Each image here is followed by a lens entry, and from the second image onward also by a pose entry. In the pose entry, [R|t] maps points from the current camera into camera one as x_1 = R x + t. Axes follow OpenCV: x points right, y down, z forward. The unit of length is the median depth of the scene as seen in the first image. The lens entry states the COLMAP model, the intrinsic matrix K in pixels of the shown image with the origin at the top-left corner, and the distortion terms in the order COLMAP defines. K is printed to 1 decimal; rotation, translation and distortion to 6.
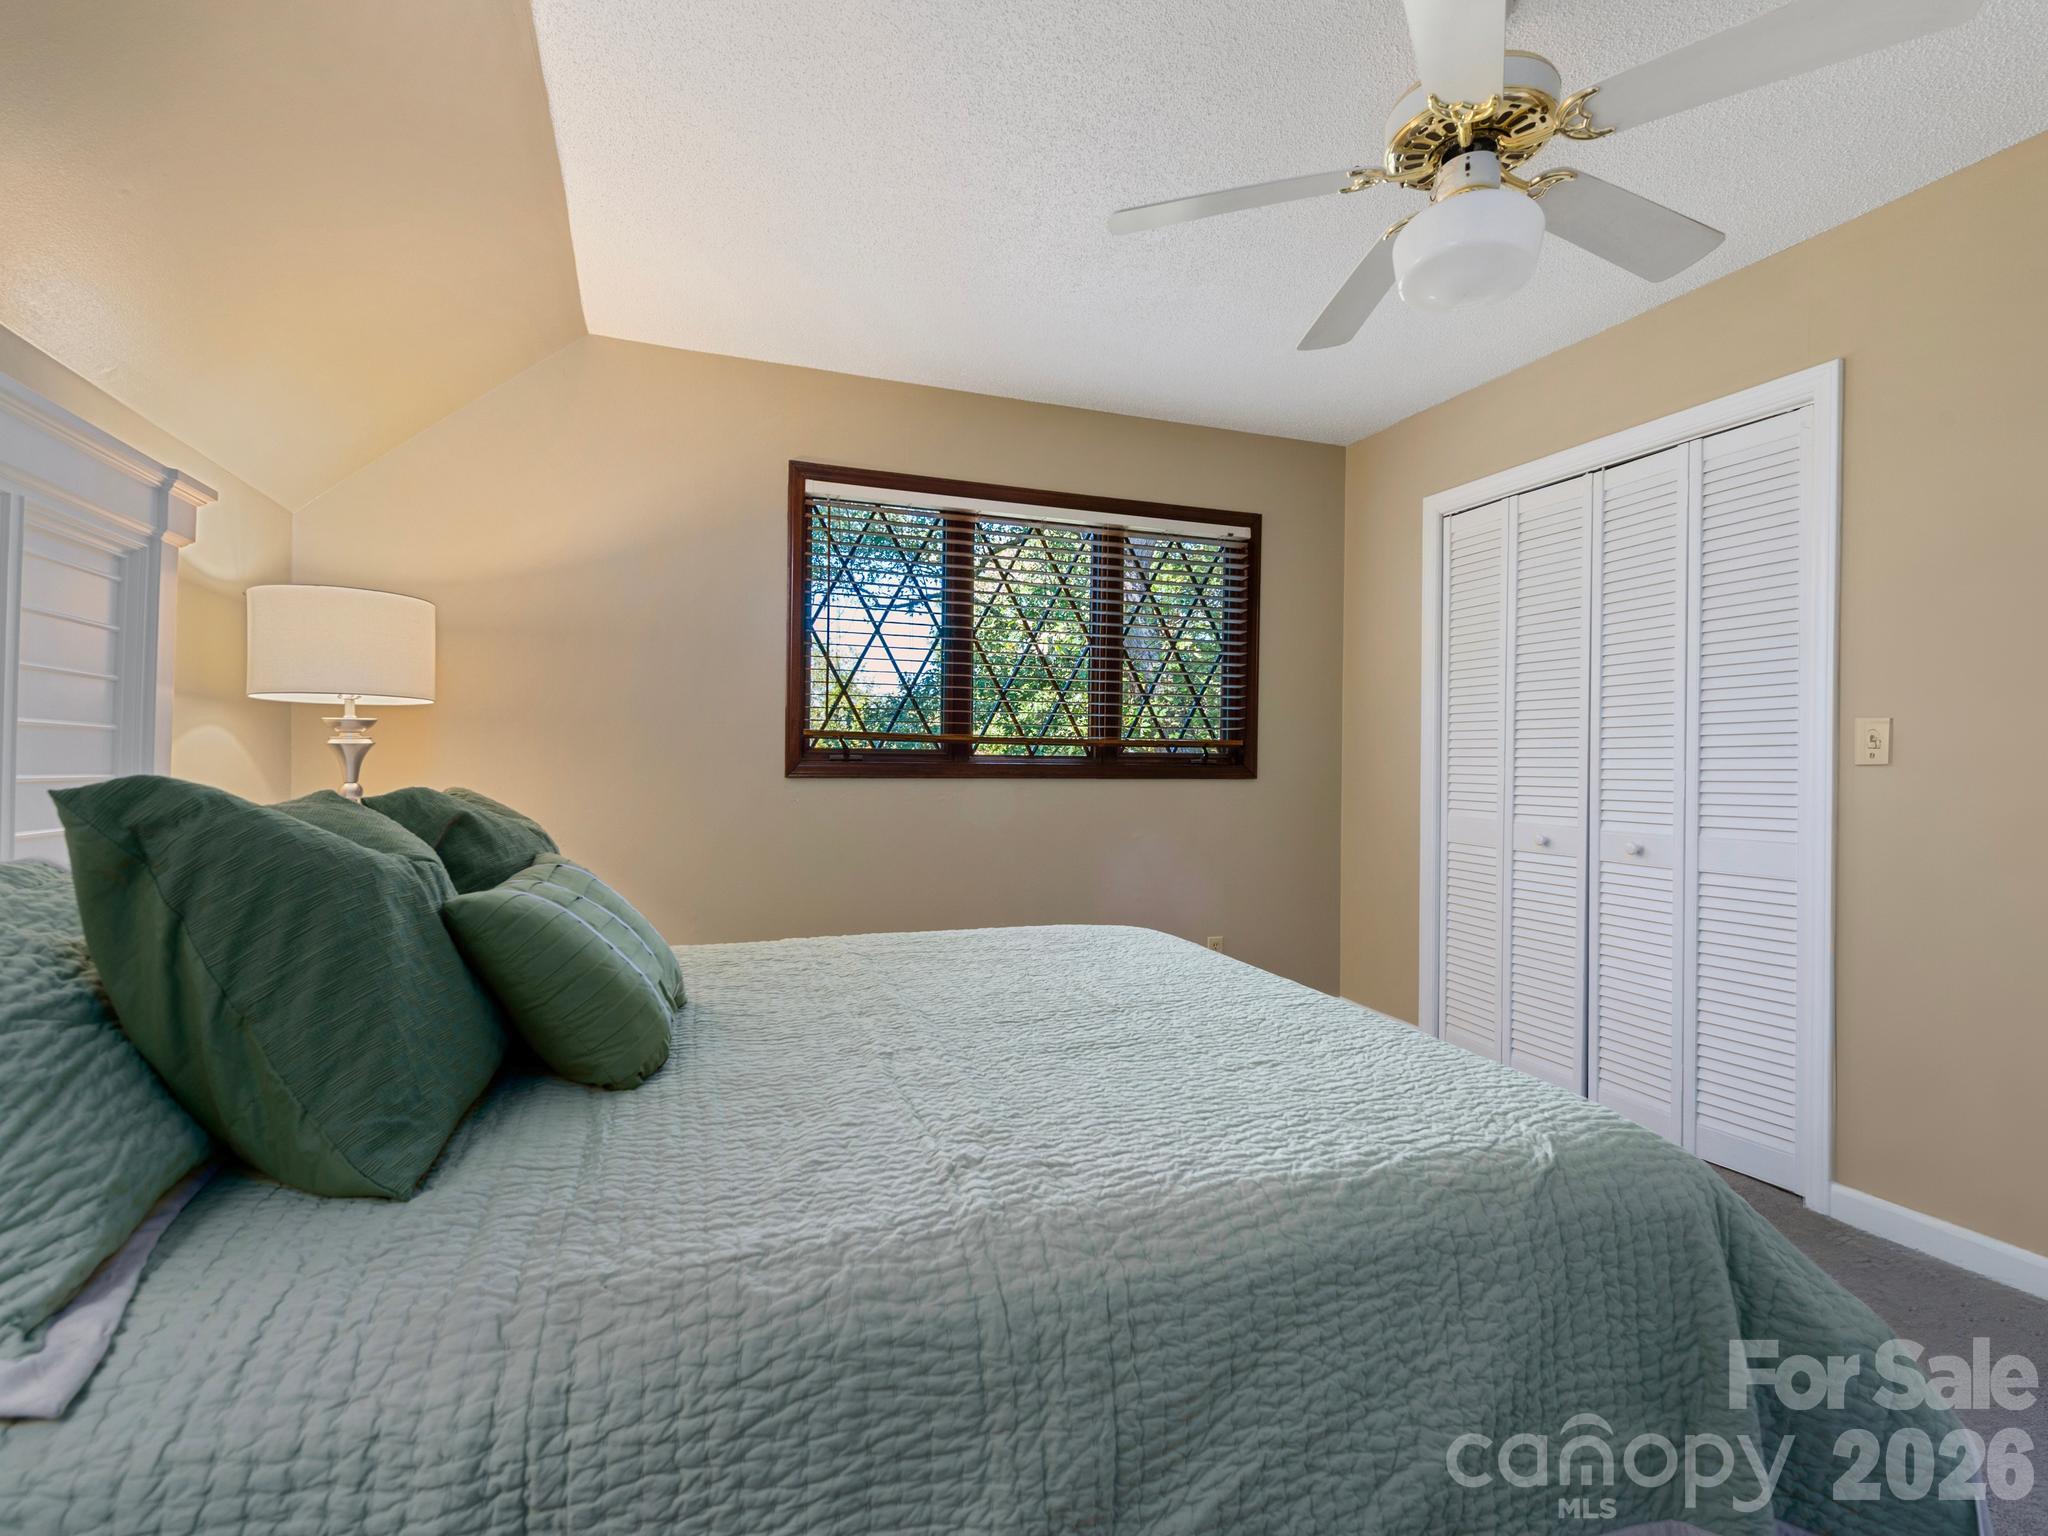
lens RADIAL K [[950.1, 0, 1020.9], [0, 950.1, 756.4], [0, 0, 1]] dist [0.000656, -0.000496]
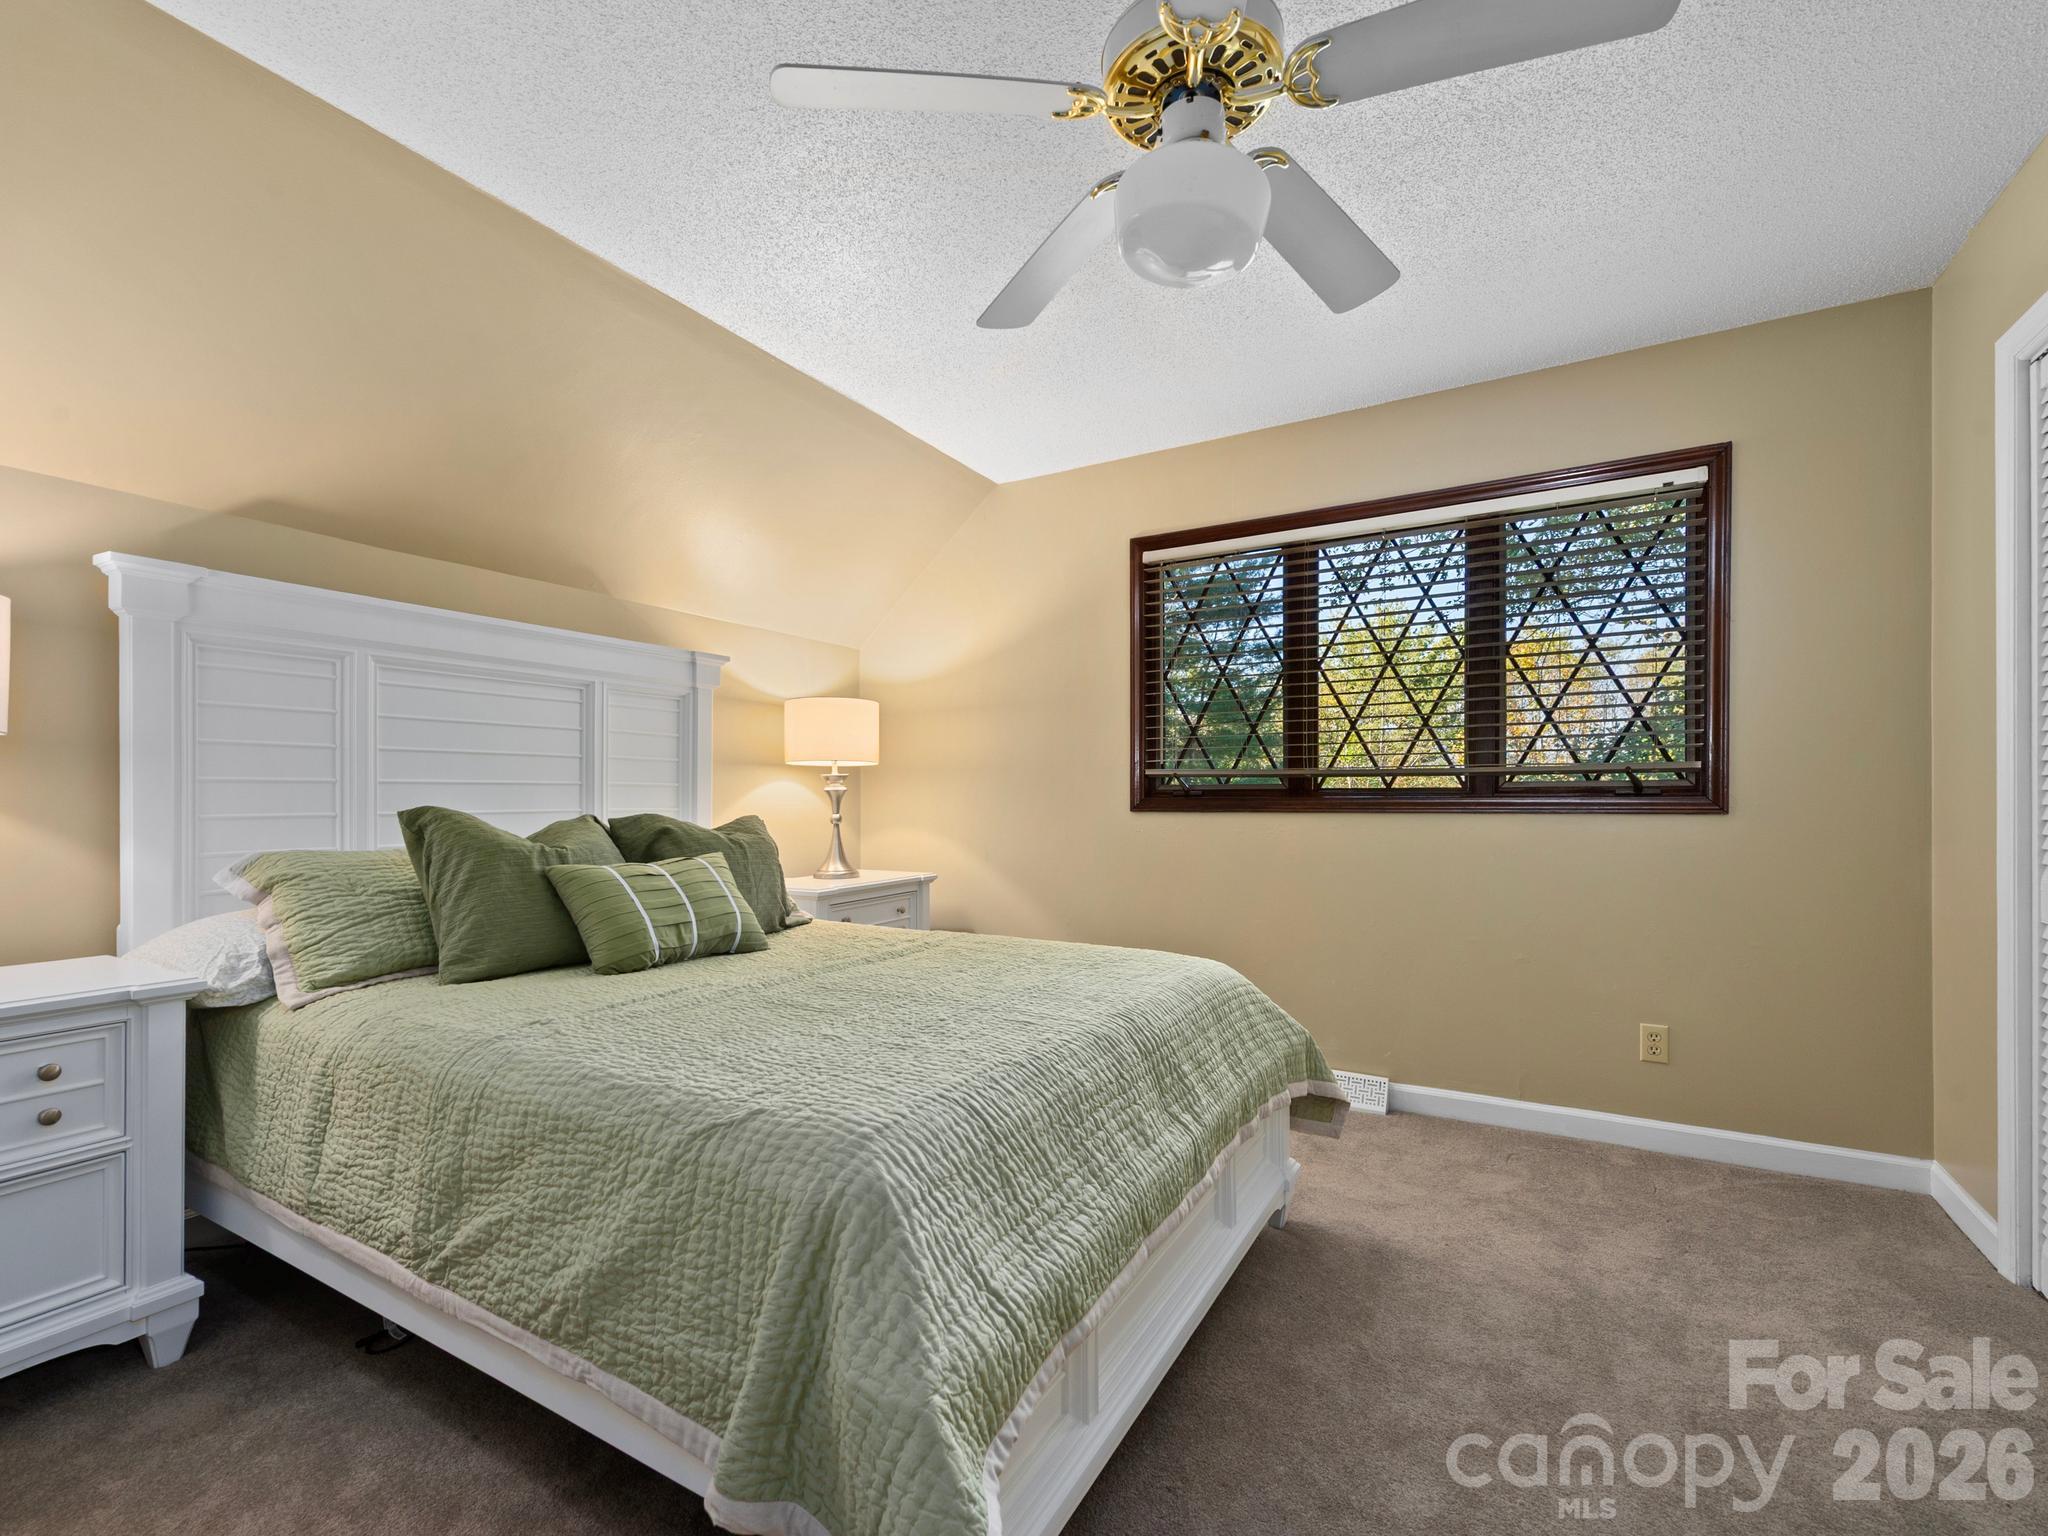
lens RADIAL K [[939.9, 0, 1026.5], [0, 939.9, 789.4], [0, 0, 1]] dist [0.001018, -0.000188]
pose [[0.629402, -0.019758, -0.776829, 0.526595], [0.014486, 0.999801, -0.013693, 0.008617], [0.776945, -0.002635, 0.629563, 0.166125]]
